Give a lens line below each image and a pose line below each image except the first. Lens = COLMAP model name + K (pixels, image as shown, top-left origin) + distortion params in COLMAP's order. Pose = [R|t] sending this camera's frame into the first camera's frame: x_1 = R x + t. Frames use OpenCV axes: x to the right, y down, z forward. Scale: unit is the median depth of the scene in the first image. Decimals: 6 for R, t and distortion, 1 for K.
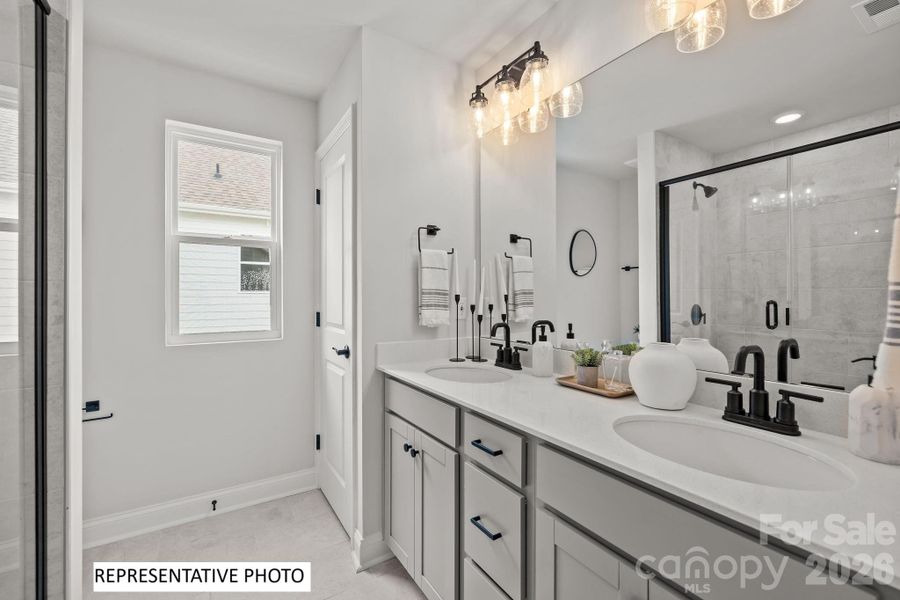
lens RADIAL K [[381.7, 0, 448.5], [0, 381.7, 295.8], [0, 0, 1]] dist [-0.000818, -0.000483]
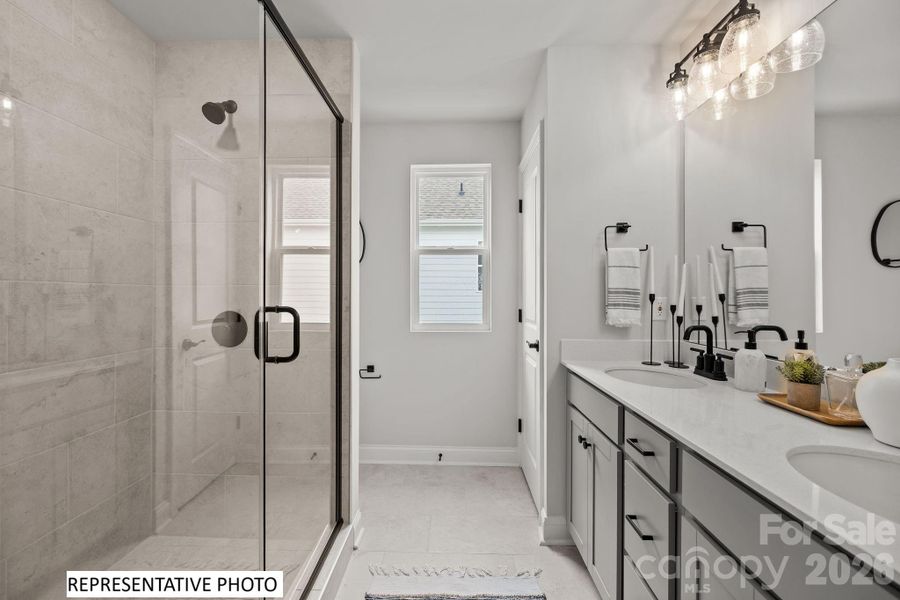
lens RADIAL K [[378.0, 0, 442.7], [0, 378.0, 295.8], [0, 0, 1]] dist [0.000312, -0.000167]
pose [[0.827302, 0.003687, -0.561746, 0.126336], [-0.002423, 0.999993, 0.002996, 0.000258], [0.561753, -0.001117, 0.827304, -0.059703]]
